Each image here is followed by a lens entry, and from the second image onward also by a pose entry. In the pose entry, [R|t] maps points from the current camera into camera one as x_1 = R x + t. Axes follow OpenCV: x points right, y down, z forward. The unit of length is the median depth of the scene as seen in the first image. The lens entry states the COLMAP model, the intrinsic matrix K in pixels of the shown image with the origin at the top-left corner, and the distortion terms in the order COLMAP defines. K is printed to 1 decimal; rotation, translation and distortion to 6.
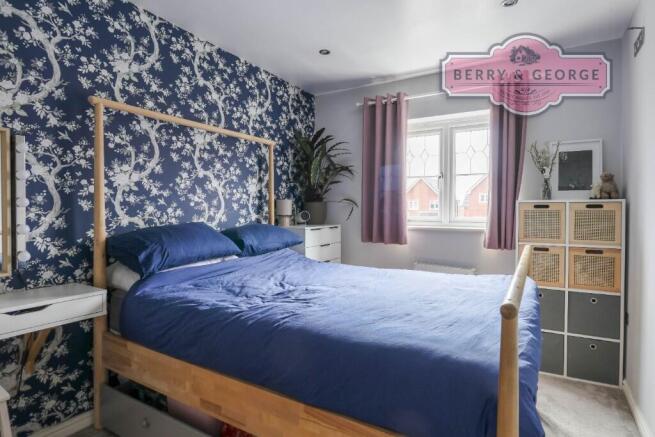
lens RADIAL K [[360.4, 0, 312.3], [0, 360.4, 212.3], [0, 0, 1]] dist [-0.003384, -0.001673]
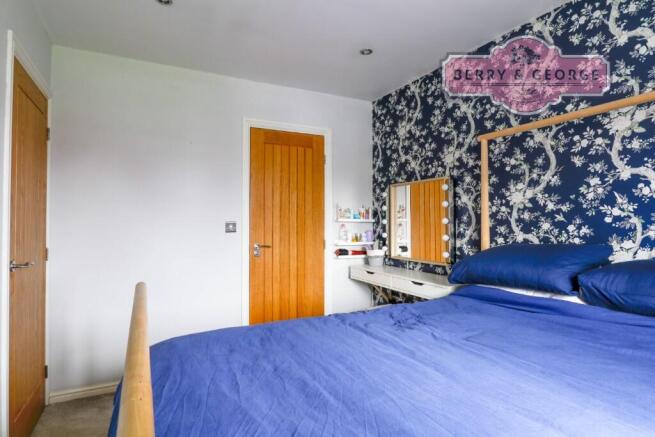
lens RADIAL K [[360.4, 0, 326.5], [0, 360.4, 217.7], [0, 0, 1]] dist [-0.003384, -0.001673]
pose [[-0.506286, -0.019940, -0.862135, 0.632364], [-0.017074, 0.999768, -0.013097, -0.008981], [0.862196, 0.008089, -0.506510, 1.003132]]
